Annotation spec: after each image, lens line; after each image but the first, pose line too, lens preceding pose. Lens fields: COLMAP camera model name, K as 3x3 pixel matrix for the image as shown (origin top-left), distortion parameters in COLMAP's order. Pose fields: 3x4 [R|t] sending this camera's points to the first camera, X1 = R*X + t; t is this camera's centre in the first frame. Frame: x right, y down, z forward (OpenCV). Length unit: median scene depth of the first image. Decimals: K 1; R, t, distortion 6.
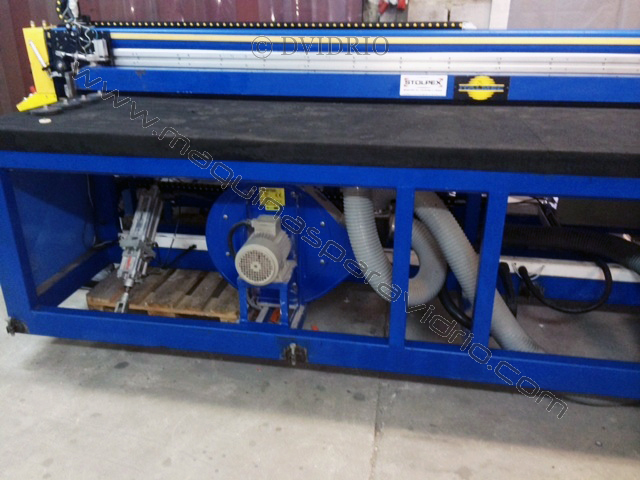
lens RADIAL K [[552.9, 0, 316.0], [0, 552.9, 239.6], [0, 0, 1]] dist [0.087070, -0.115251]
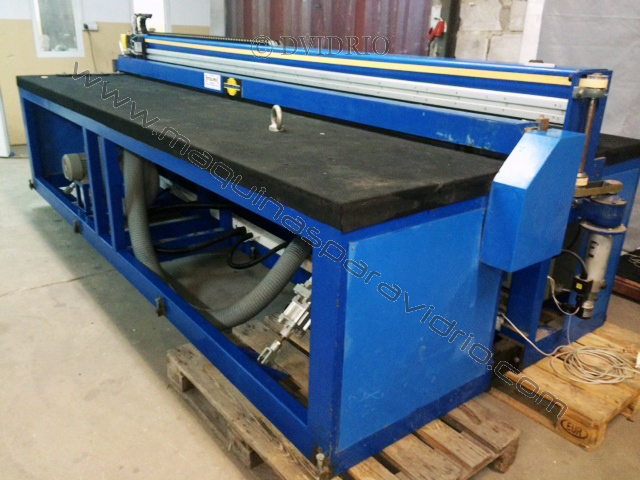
lens RADIAL K [[552.9, 0, 316.0], [0, 552.9, 239.6], [0, 0, 1]] dist [0.087070, -0.115251]
pose [[0.738987, 0.262361, -0.620536, 1.343450], [-0.293058, 0.954536, 0.054578, -0.051263], [0.606643, 0.141520, 0.782276, 0.124261]]
